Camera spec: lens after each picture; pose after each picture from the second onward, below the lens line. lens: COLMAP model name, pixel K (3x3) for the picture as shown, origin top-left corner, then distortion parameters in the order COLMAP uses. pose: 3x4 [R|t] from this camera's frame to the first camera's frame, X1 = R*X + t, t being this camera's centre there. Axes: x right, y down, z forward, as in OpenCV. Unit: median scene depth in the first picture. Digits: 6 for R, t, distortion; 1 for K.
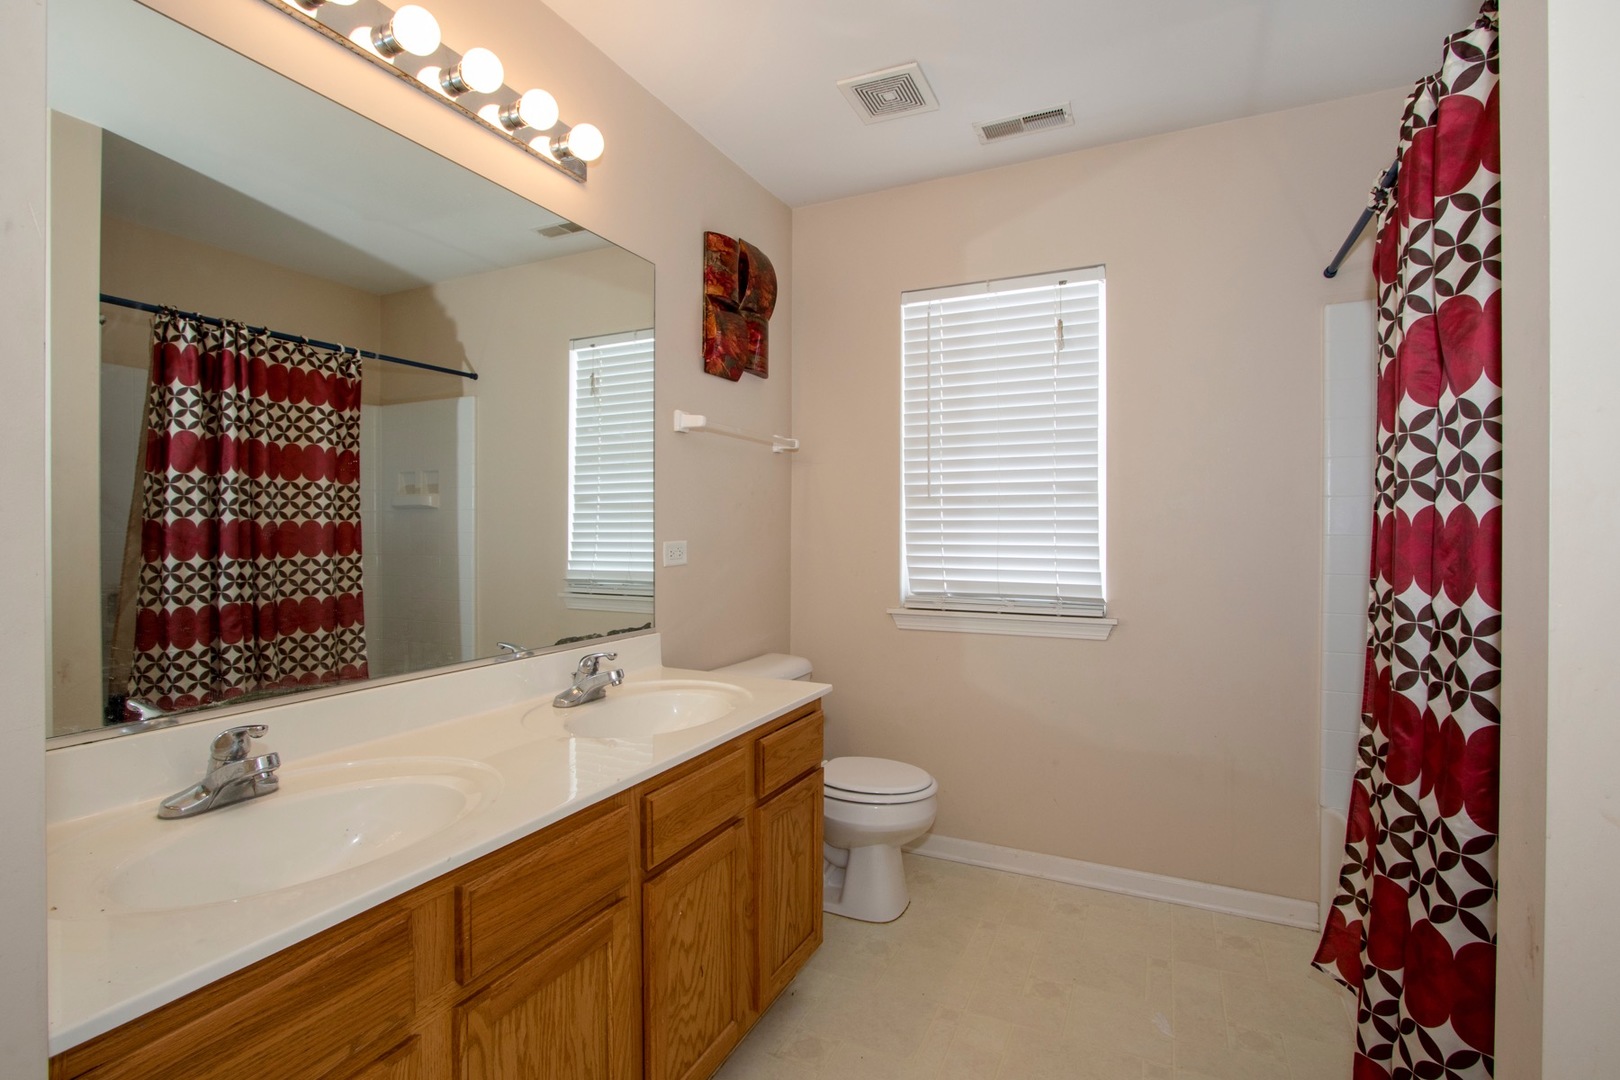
lens RADIAL K [[760.0, 0, 794.4], [0, 760.0, 542.4], [0, 0, 1]] dist [-0.018399, 0.000744]
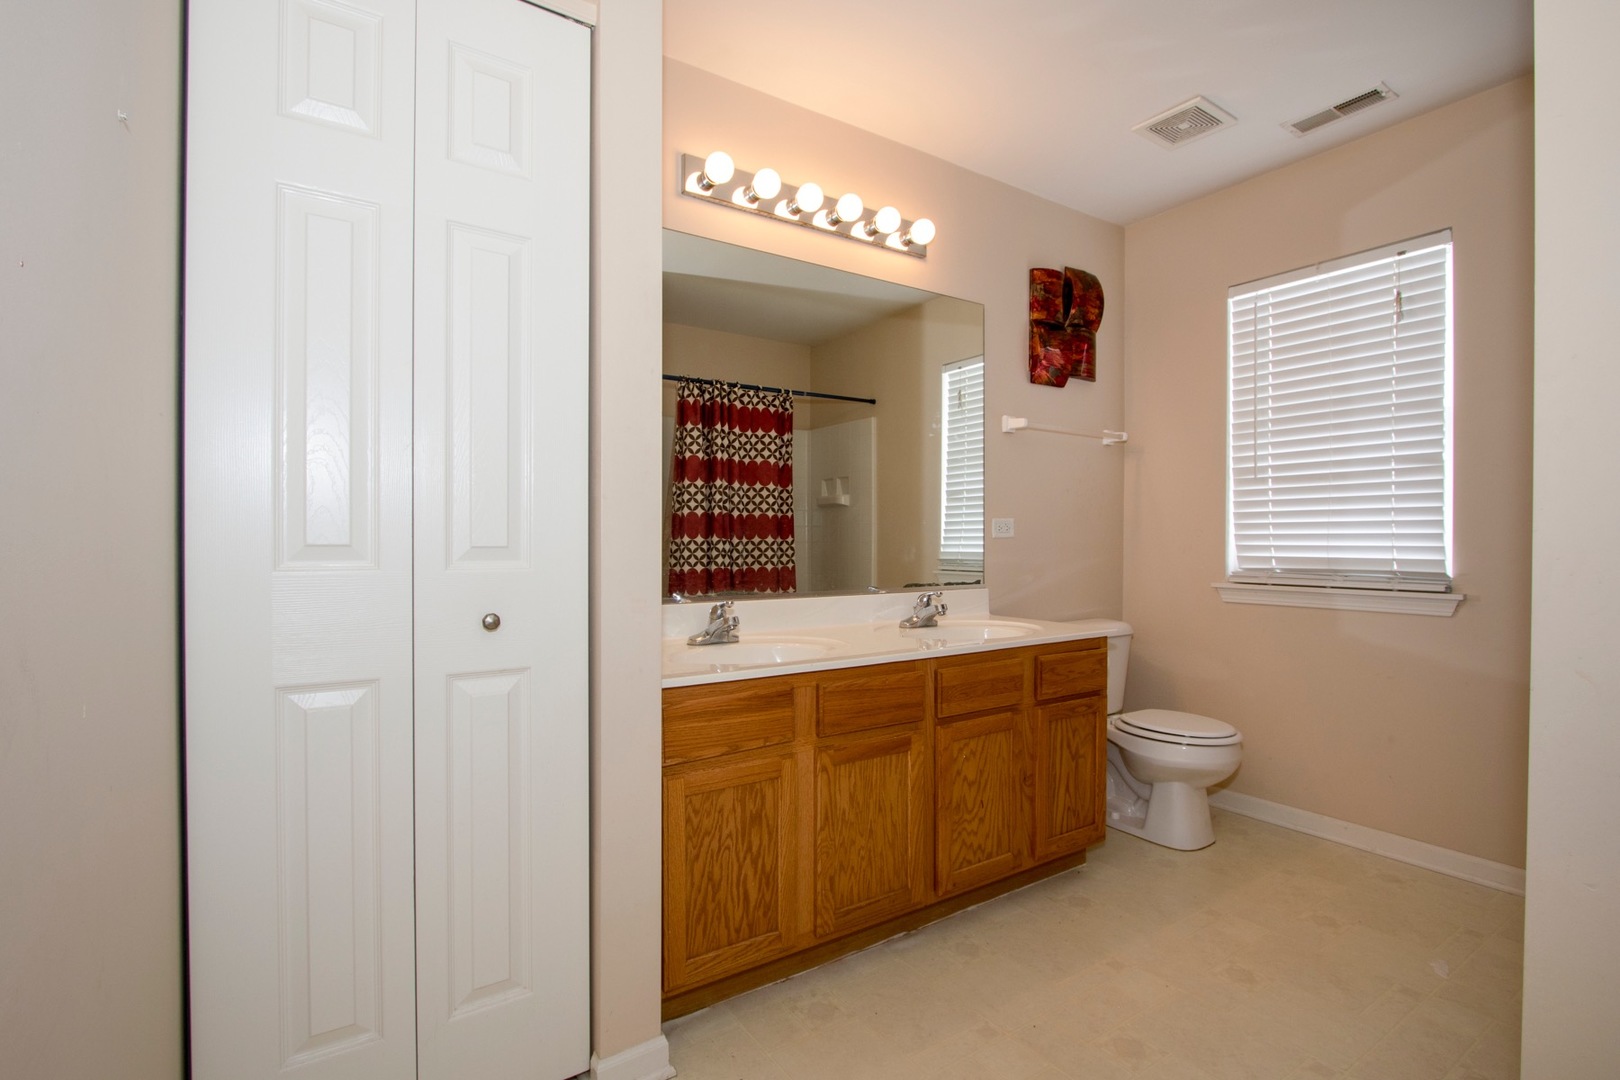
lens RADIAL K [[758.8, 0, 808.0], [0, 758.8, 558.8], [0, 0, 1]] dist [-0.013478, 0.000806]
pose [[0.866468, 0.008697, -0.499157, 0.174968], [-0.004730, 0.999946, 0.009211, 0.049888], [0.499210, -0.005620, 0.866463, -0.237621]]
